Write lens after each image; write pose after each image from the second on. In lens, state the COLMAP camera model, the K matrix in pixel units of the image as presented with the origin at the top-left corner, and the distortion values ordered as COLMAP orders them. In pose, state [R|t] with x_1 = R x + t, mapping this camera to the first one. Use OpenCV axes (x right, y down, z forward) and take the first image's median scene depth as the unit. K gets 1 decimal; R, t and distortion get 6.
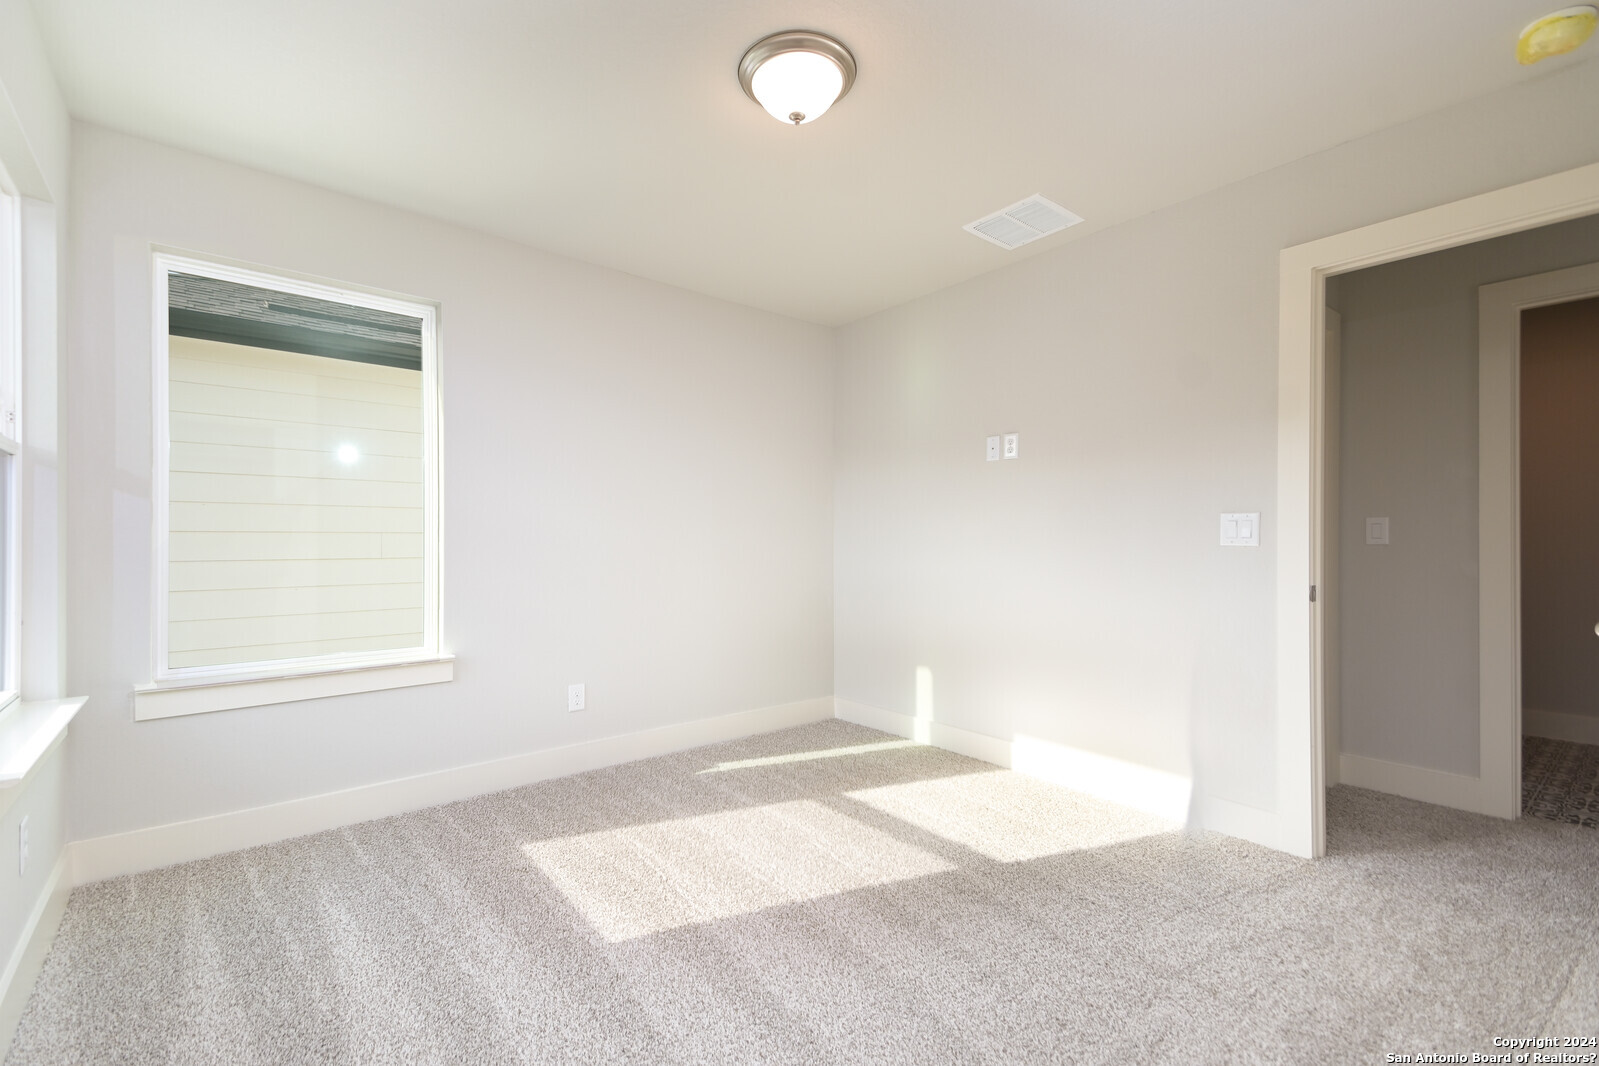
lens RADIAL K [[693.4, 0, 792.0], [0, 693.4, 541.9], [0, 0, 1]] dist [0.024194, -0.003237]
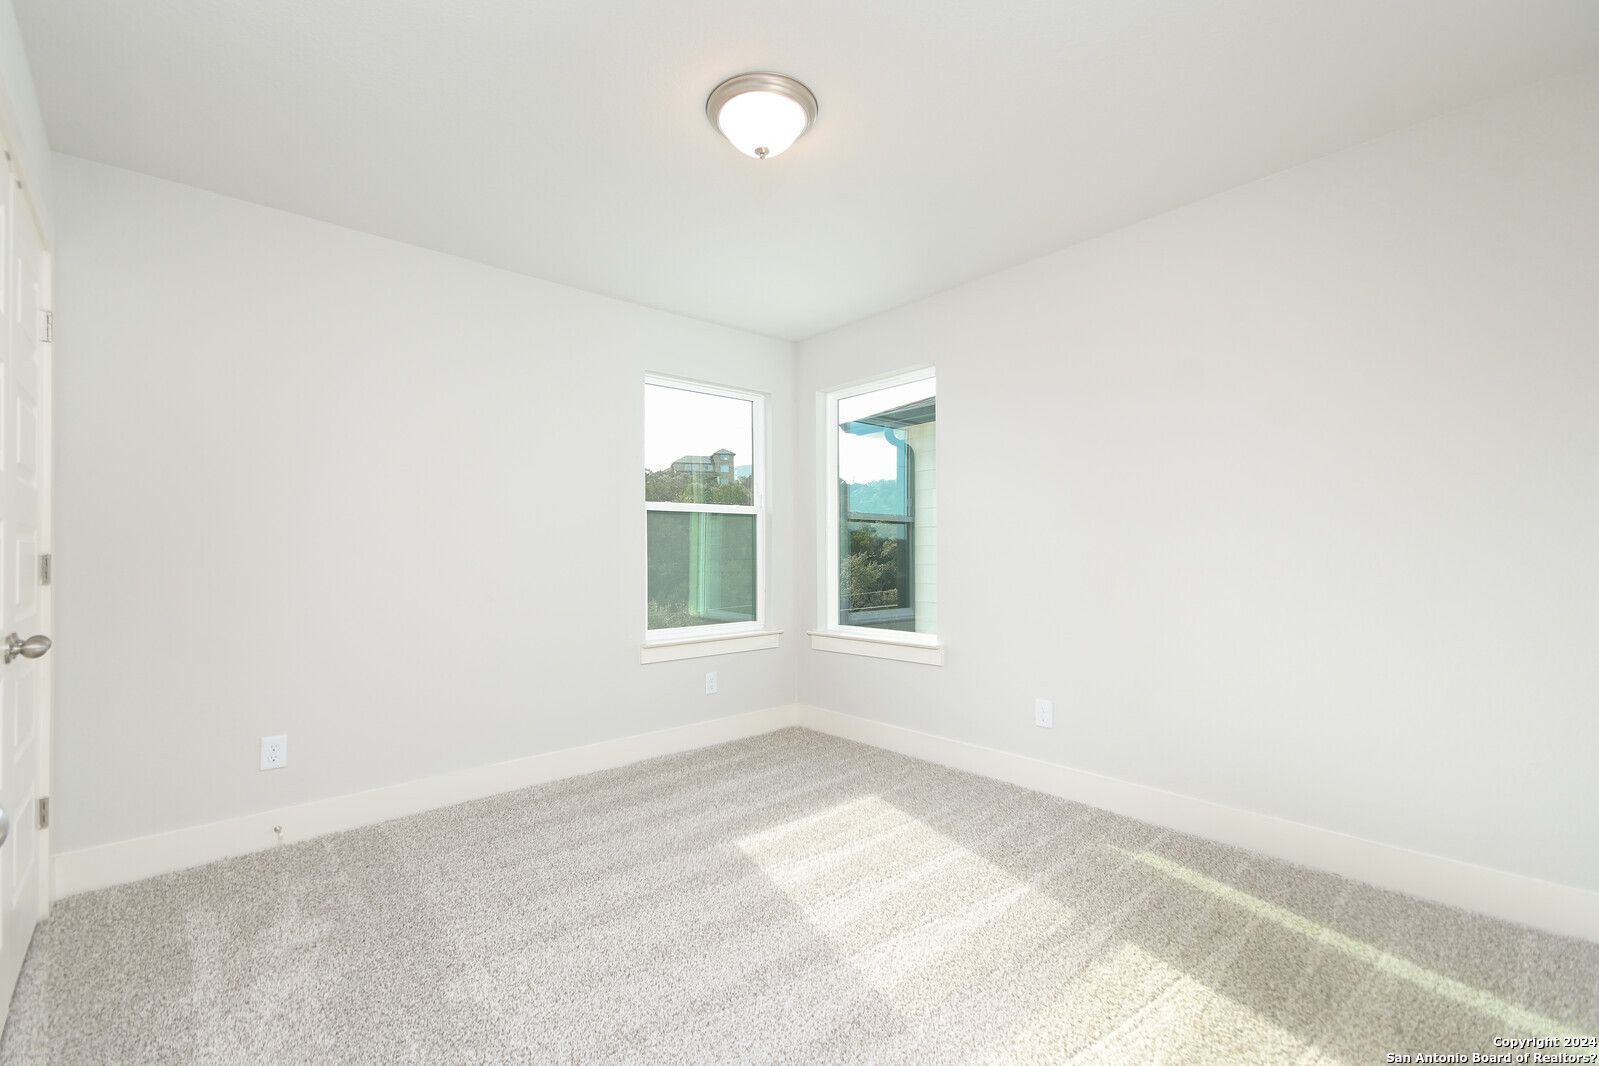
lens RADIAL K [[693.4, 0, 796.1], [0, 693.4, 529.3], [0, 0, 1]] dist [0.024194, -0.003237]
pose [[0.042658, -0.039650, -0.998303, 0.815360], [0.001060, 0.999213, -0.039640, 0.005240], [0.999089, 0.000633, 0.042666, 0.754181]]
